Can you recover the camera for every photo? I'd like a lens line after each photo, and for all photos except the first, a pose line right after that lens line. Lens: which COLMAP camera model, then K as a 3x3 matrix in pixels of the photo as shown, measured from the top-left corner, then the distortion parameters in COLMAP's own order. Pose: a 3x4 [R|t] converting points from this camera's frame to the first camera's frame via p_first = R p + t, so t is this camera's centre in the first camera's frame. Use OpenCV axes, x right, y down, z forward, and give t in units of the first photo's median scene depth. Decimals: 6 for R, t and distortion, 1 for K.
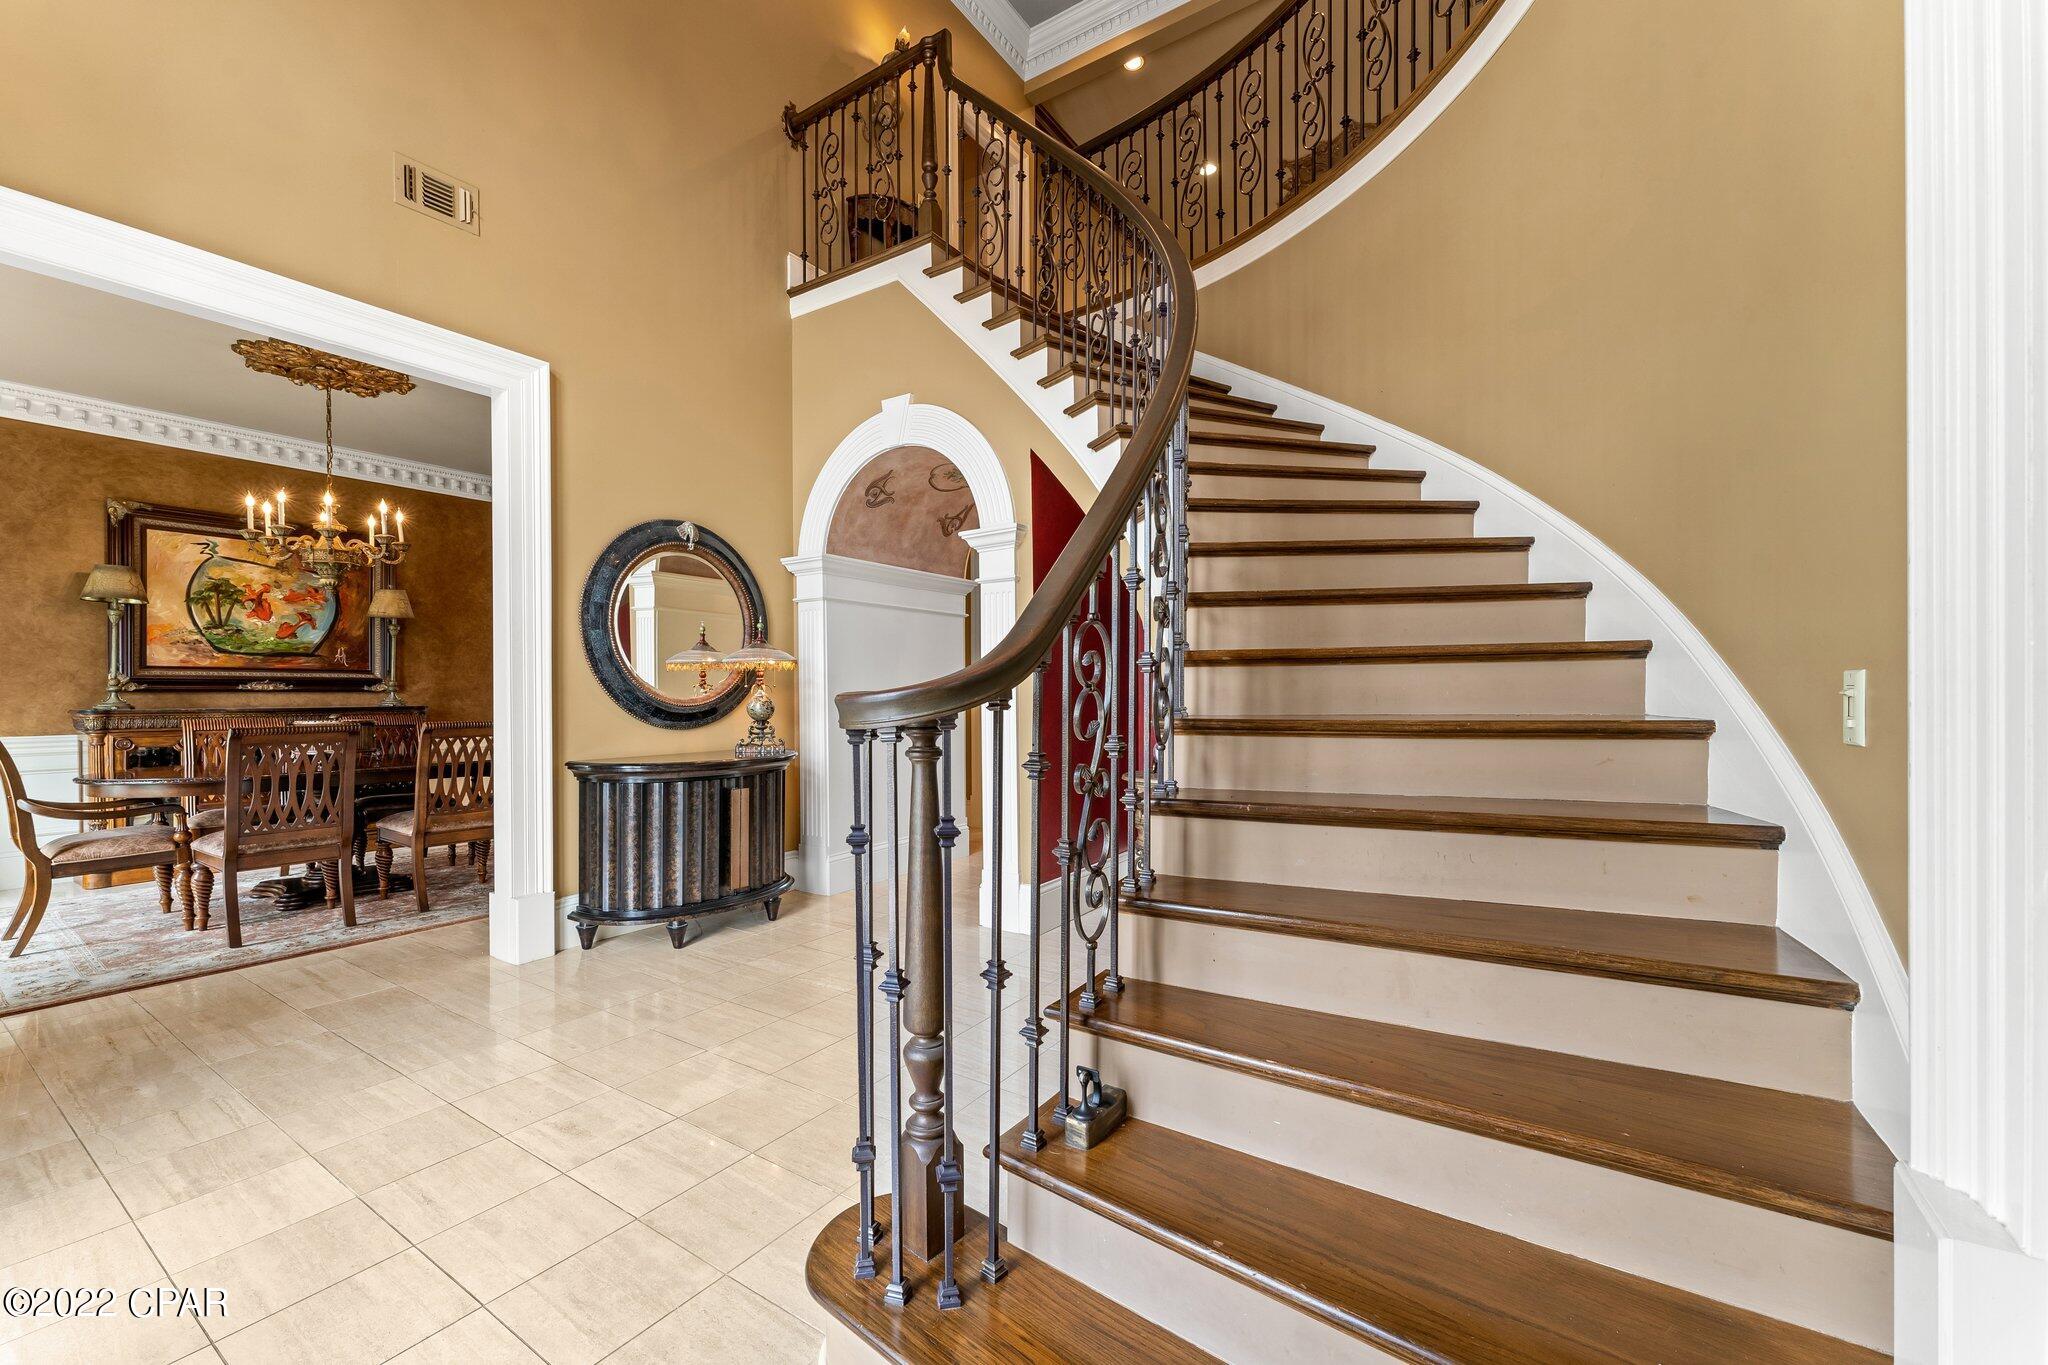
lens RADIAL K [[817.2, 0, 1030.3], [0, 817.2, 686.2], [0, 0, 1]] dist [0.000848, 0.000118]
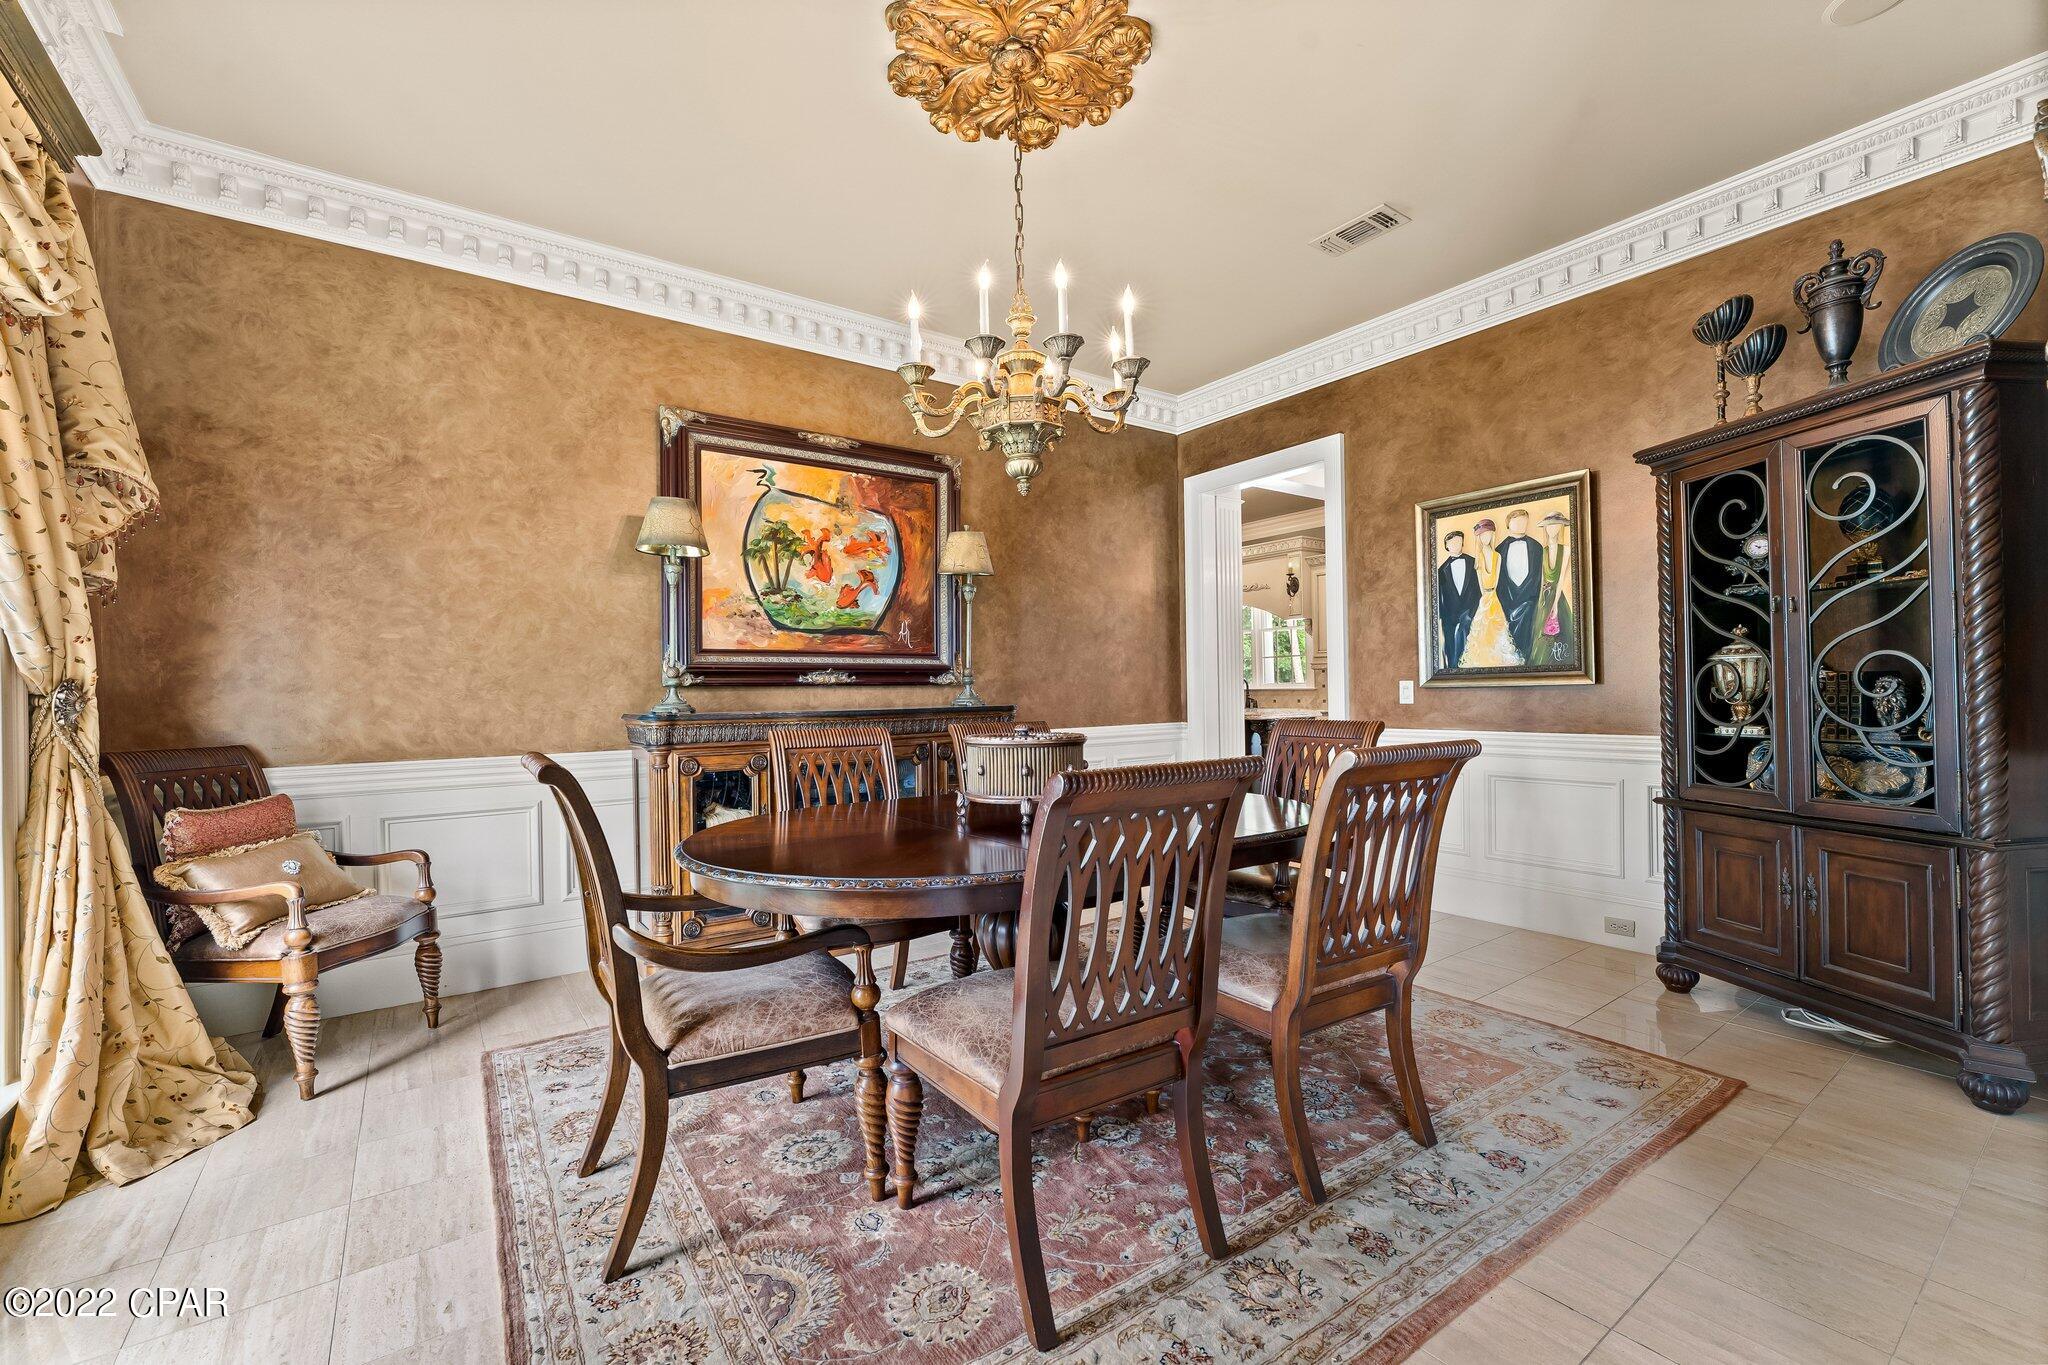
lens RADIAL K [[817.2, 0, 1014.4], [0, 817.2, 674.9], [0, 0, 1]] dist [0.000848, 0.000118]
pose [[0.937203, -0.015060, -0.348460, -0.588732], [0.012611, 0.999877, -0.009295, 0.006493], [0.348557, 0.004317, 0.937277, 0.442747]]
